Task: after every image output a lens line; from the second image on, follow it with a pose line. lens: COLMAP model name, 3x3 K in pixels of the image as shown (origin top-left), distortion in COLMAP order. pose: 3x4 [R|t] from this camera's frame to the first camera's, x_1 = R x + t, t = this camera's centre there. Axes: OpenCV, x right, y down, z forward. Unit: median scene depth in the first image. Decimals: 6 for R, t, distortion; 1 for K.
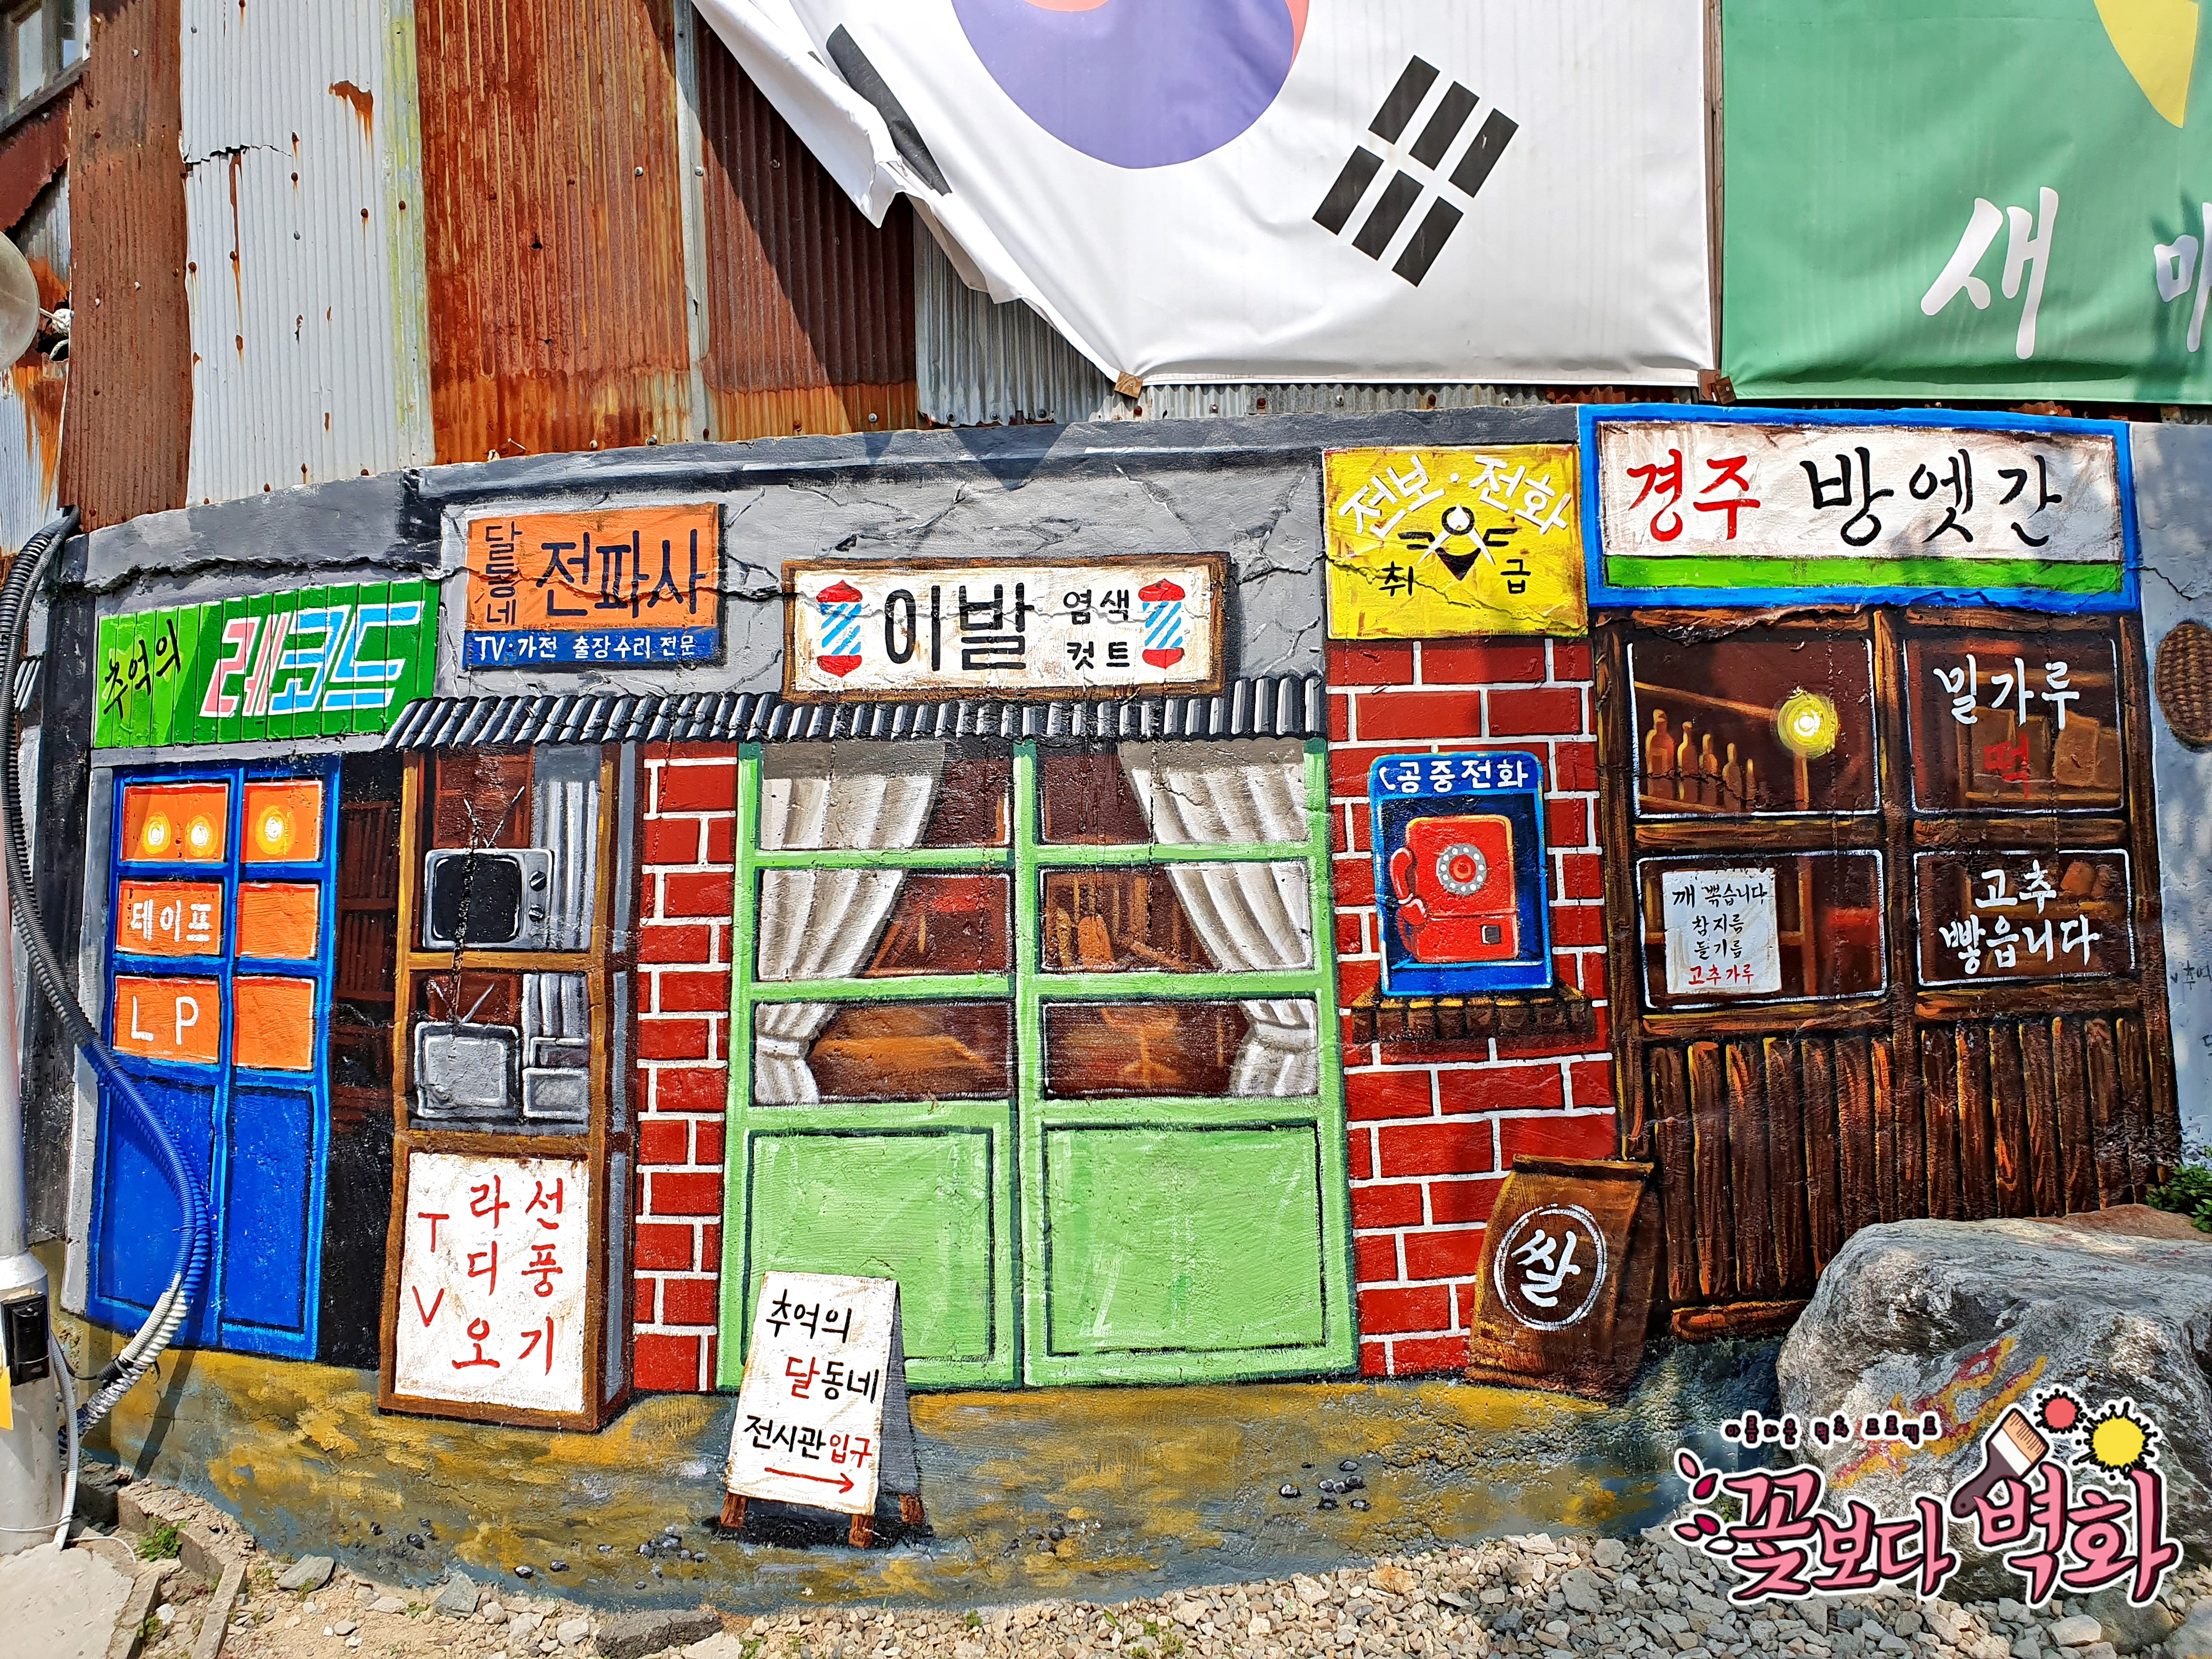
lens RADIAL K [[1820.6, 0, 1102.1], [0, 1820.6, 805.7], [0, 0, 1]] dist [0.207394, -0.773592]
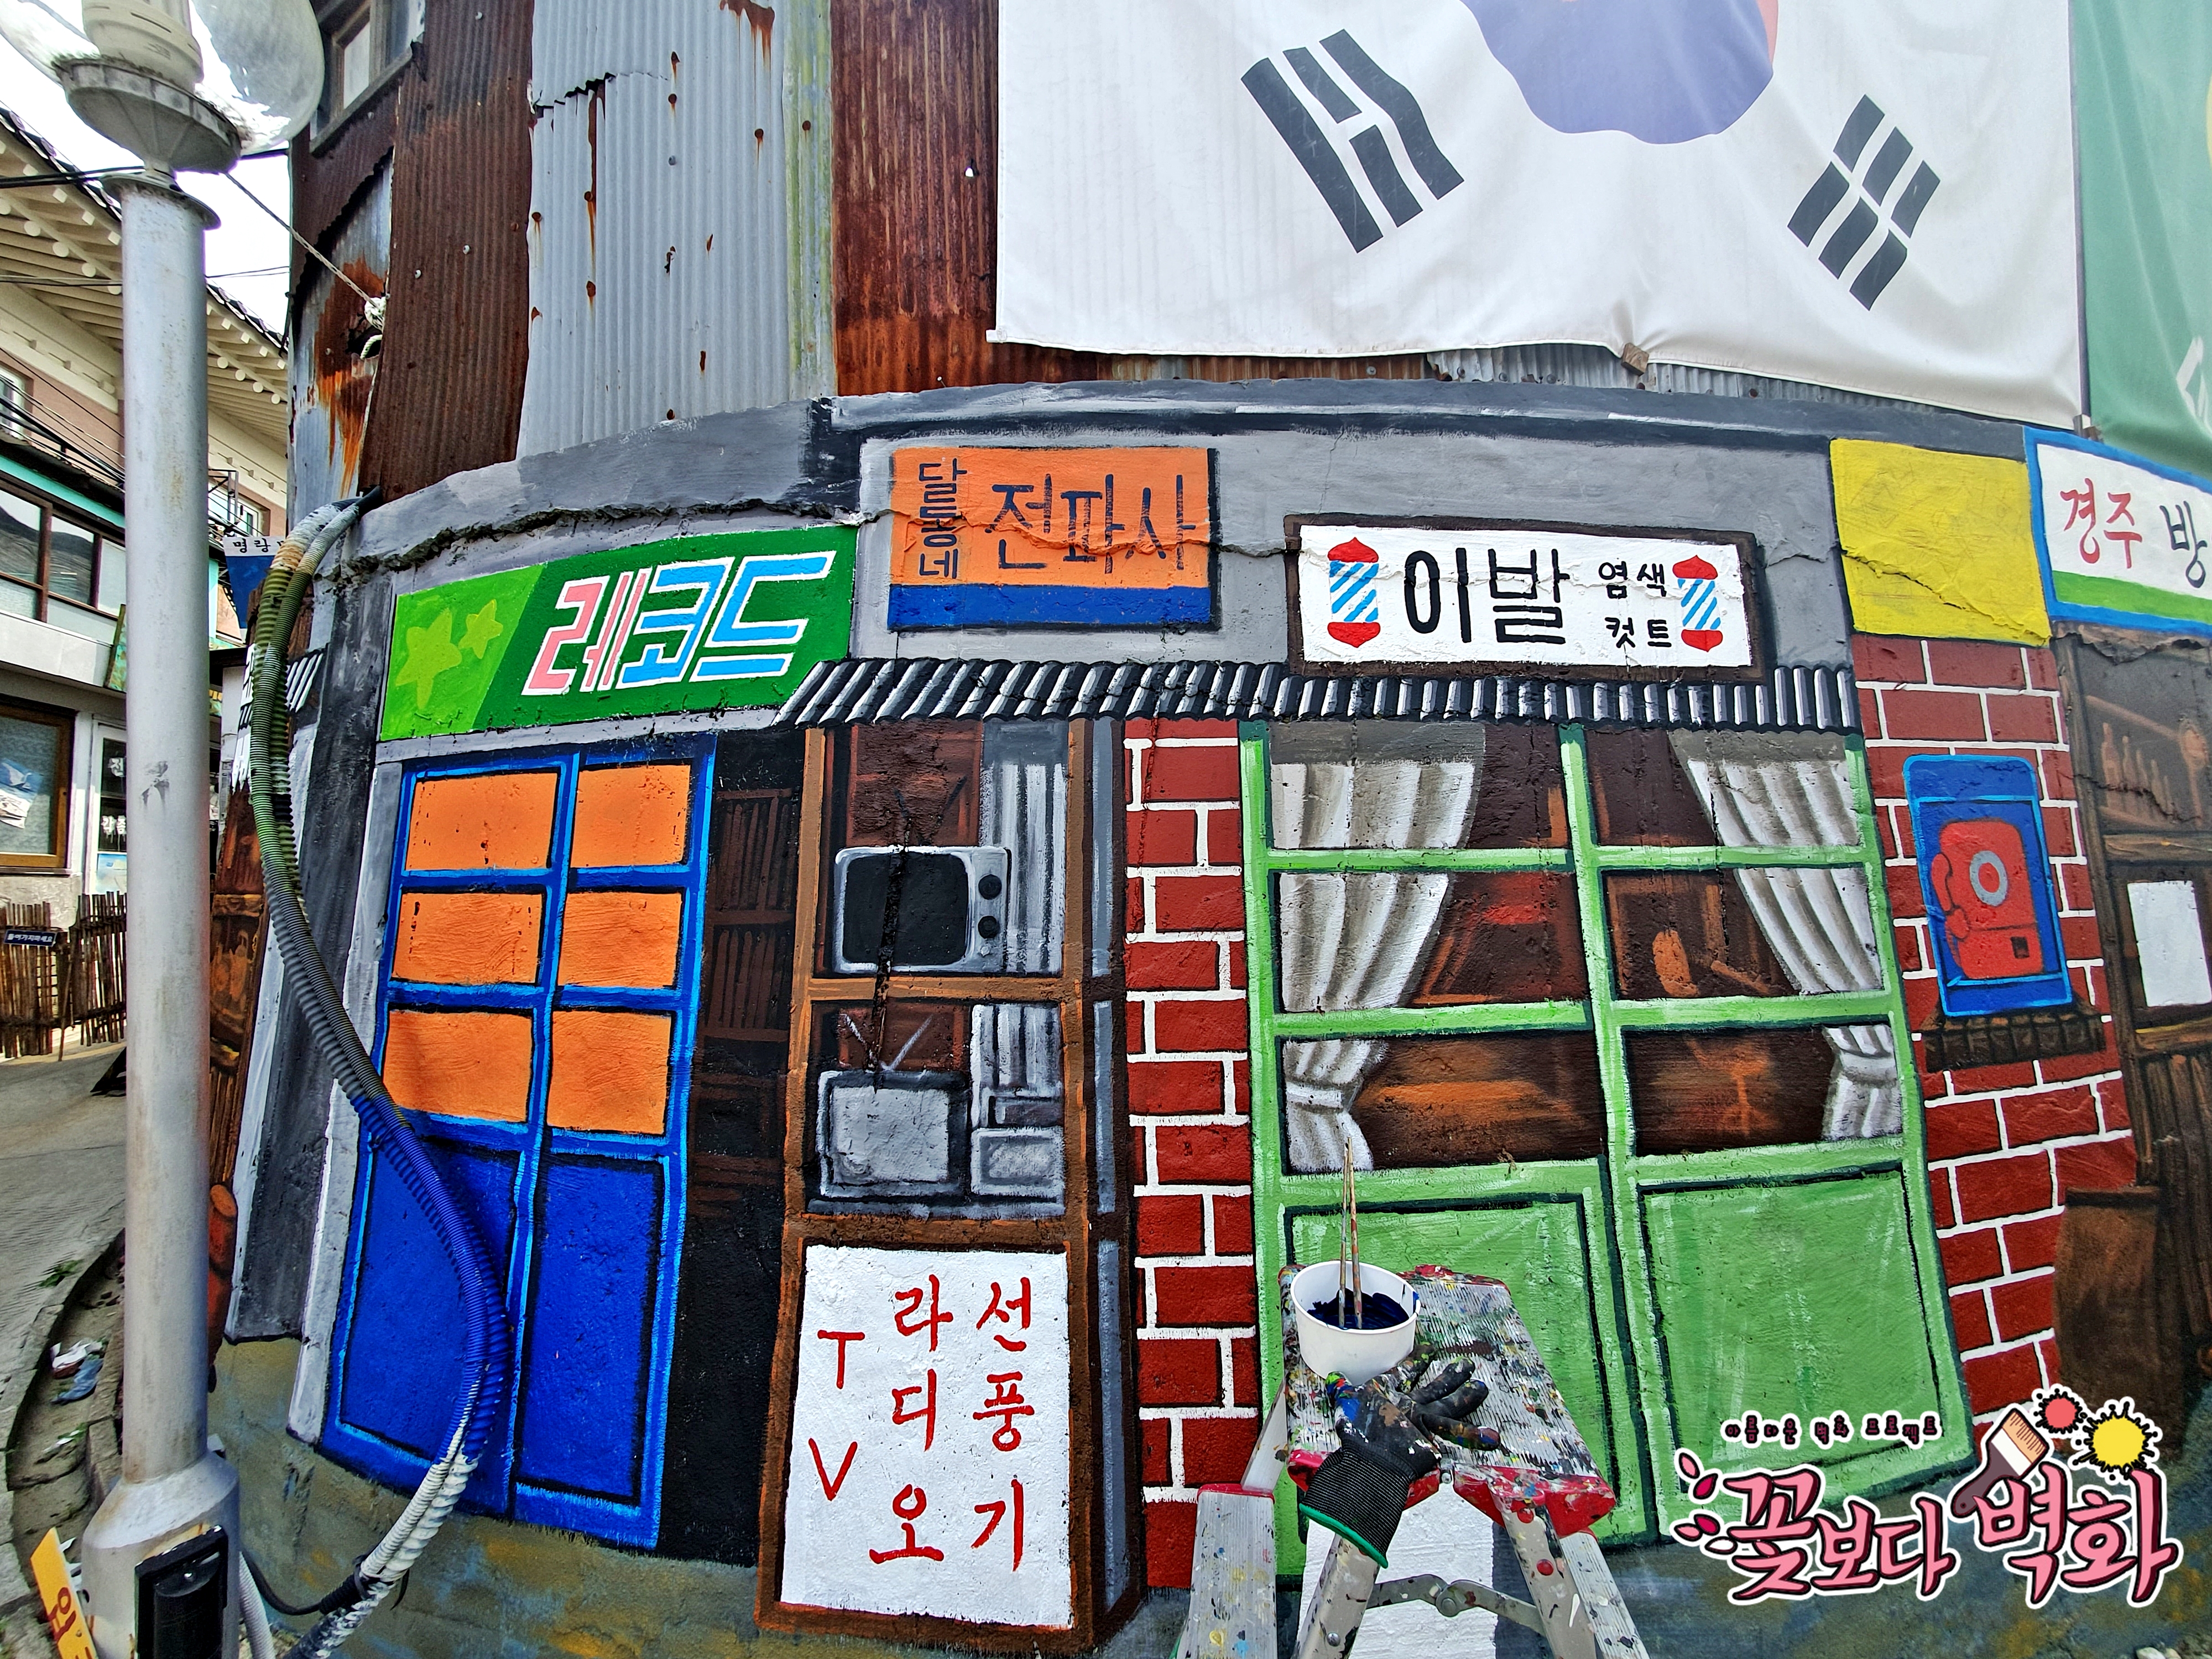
lens RADIAL K [[877.3, 0, 1132.7], [0, 877.3, 825.5], [0, 0, 1]] dist [0.014030, -0.002801]
pose [[0.986559, 0.015212, 0.162695, -0.311307], [-0.004446, 0.997788, -0.066333, 0.039817], [-0.163344, 0.064718, 0.984444, 0.622467]]
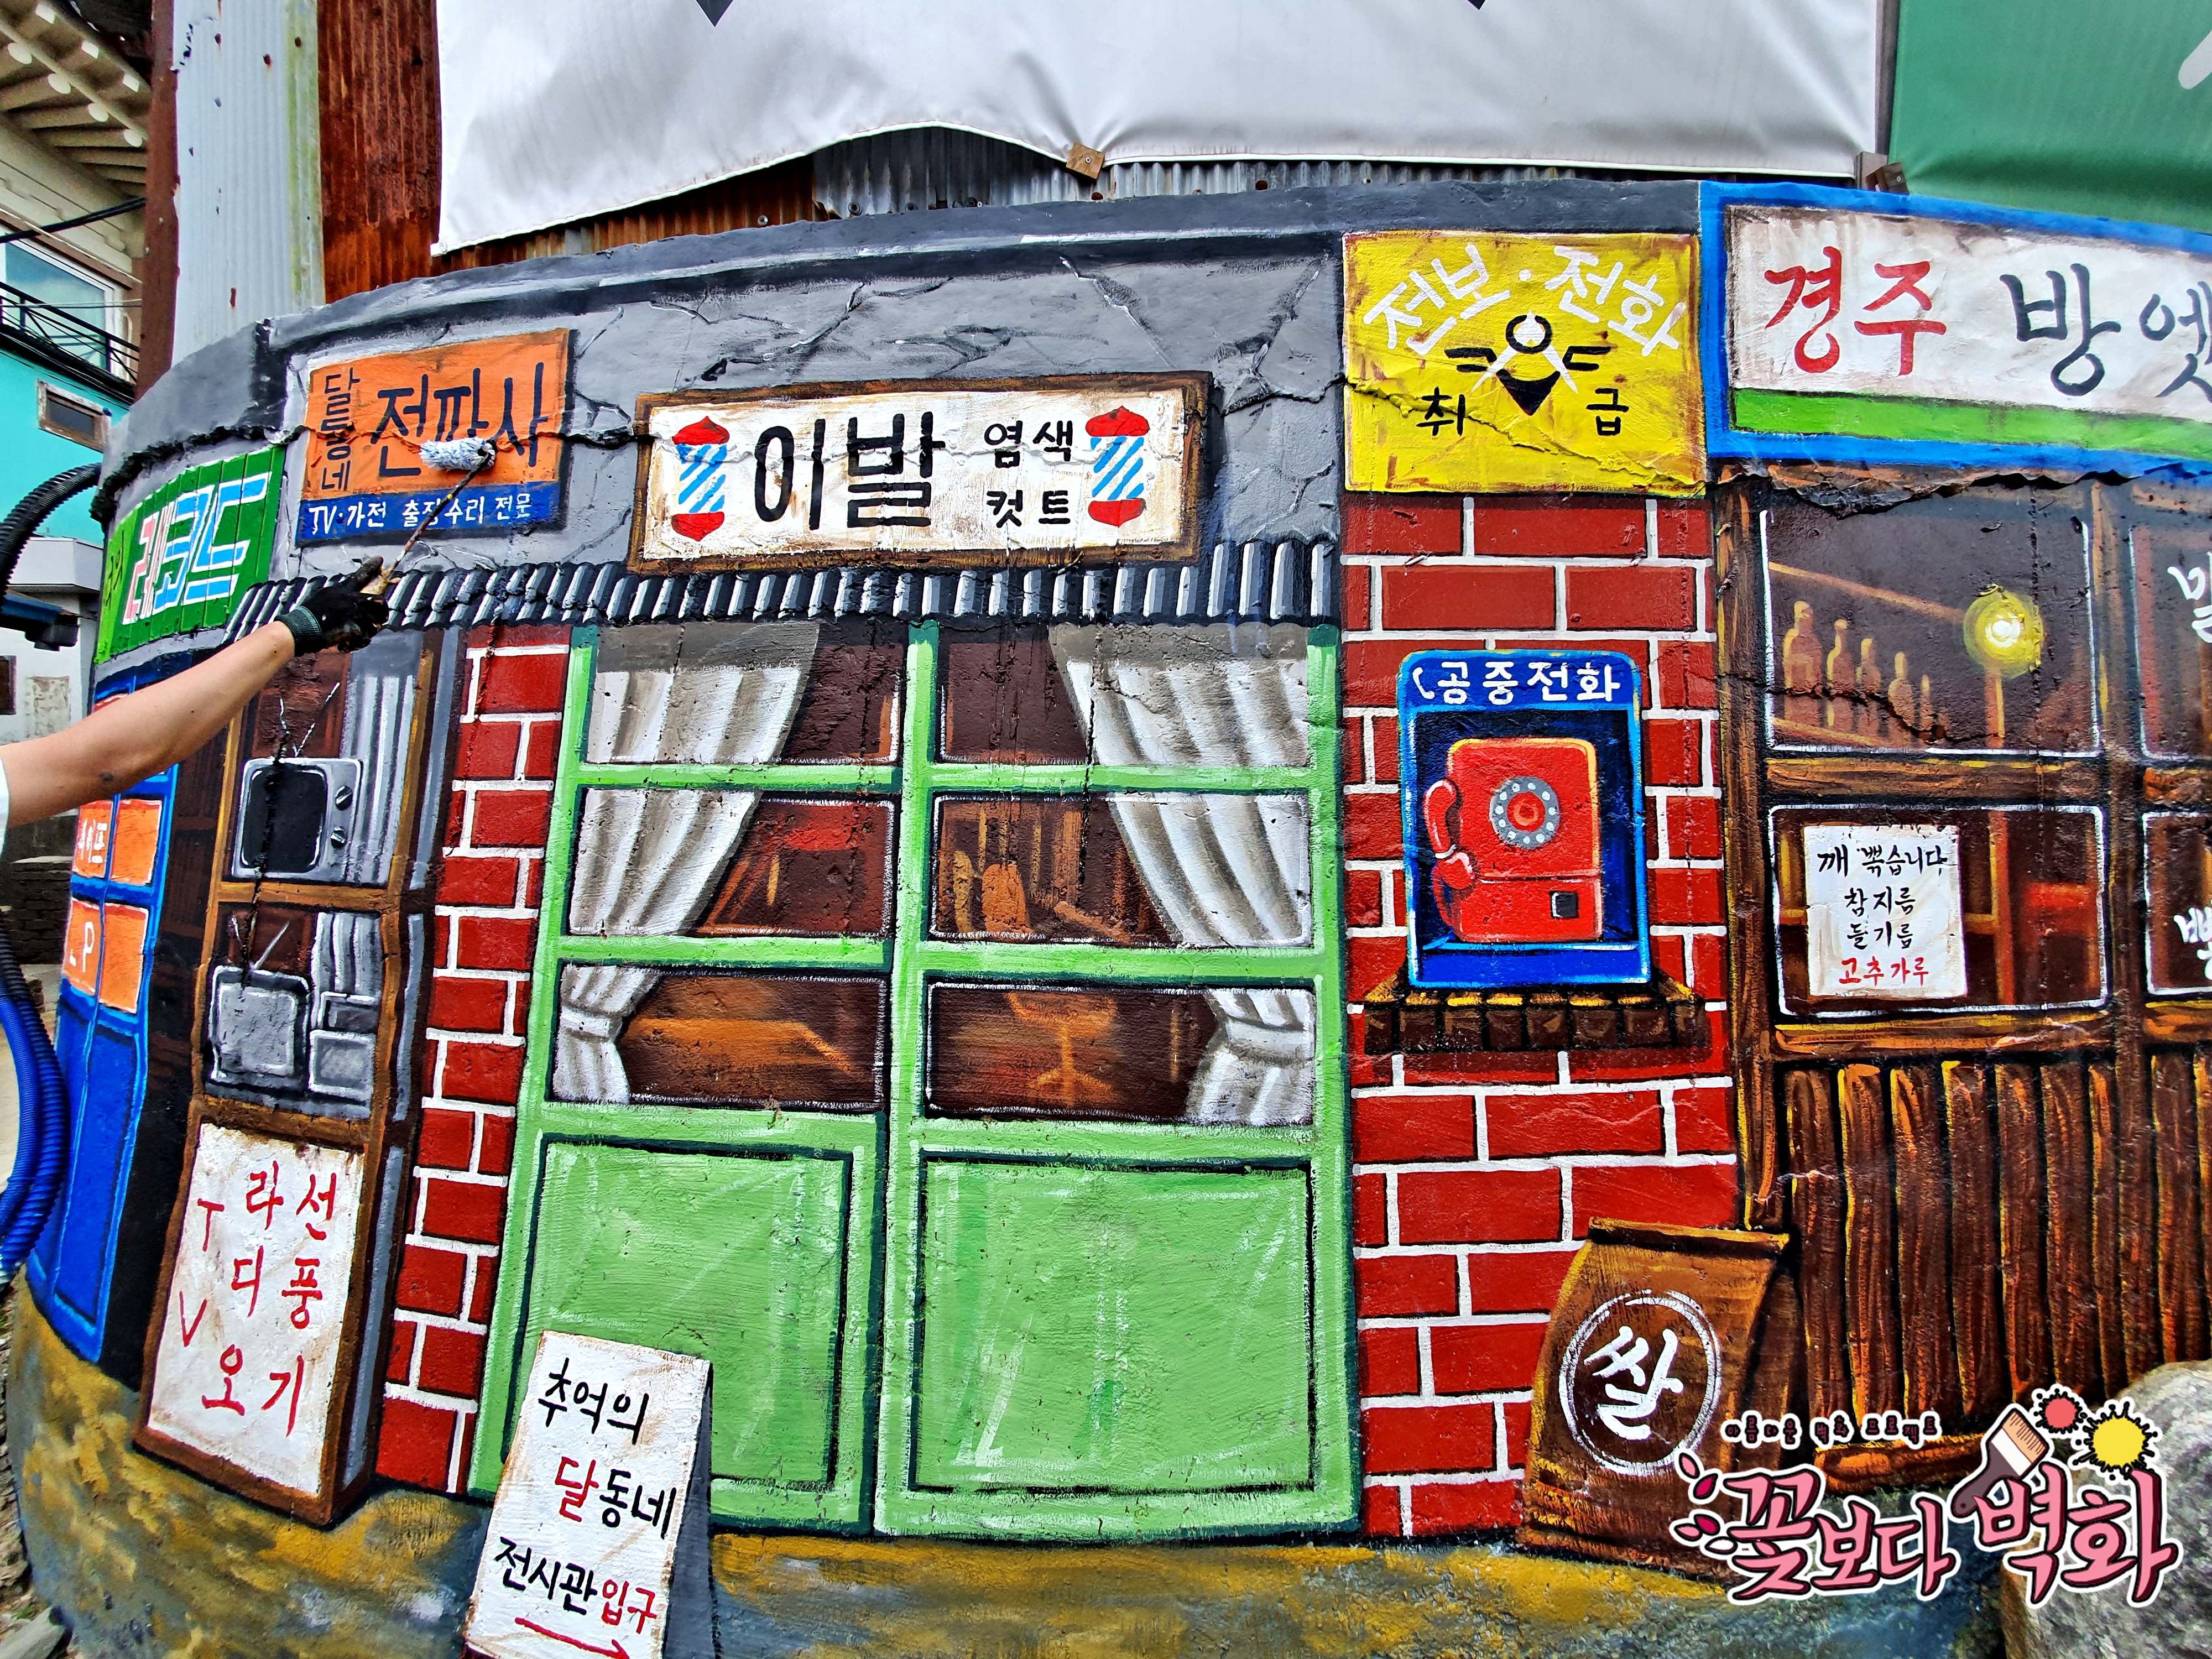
lens RADIAL K [[877.3, 0, 1132.7], [0, 877.3, 825.5], [0, 0, 1]] dist [0.014030, -0.002801]
pose [[0.996753, 0.027537, -0.075659, 0.069894], [-0.027299, 0.999619, 0.004179, 0.042378], [0.075746, -0.002100, 0.997125, 0.647077]]
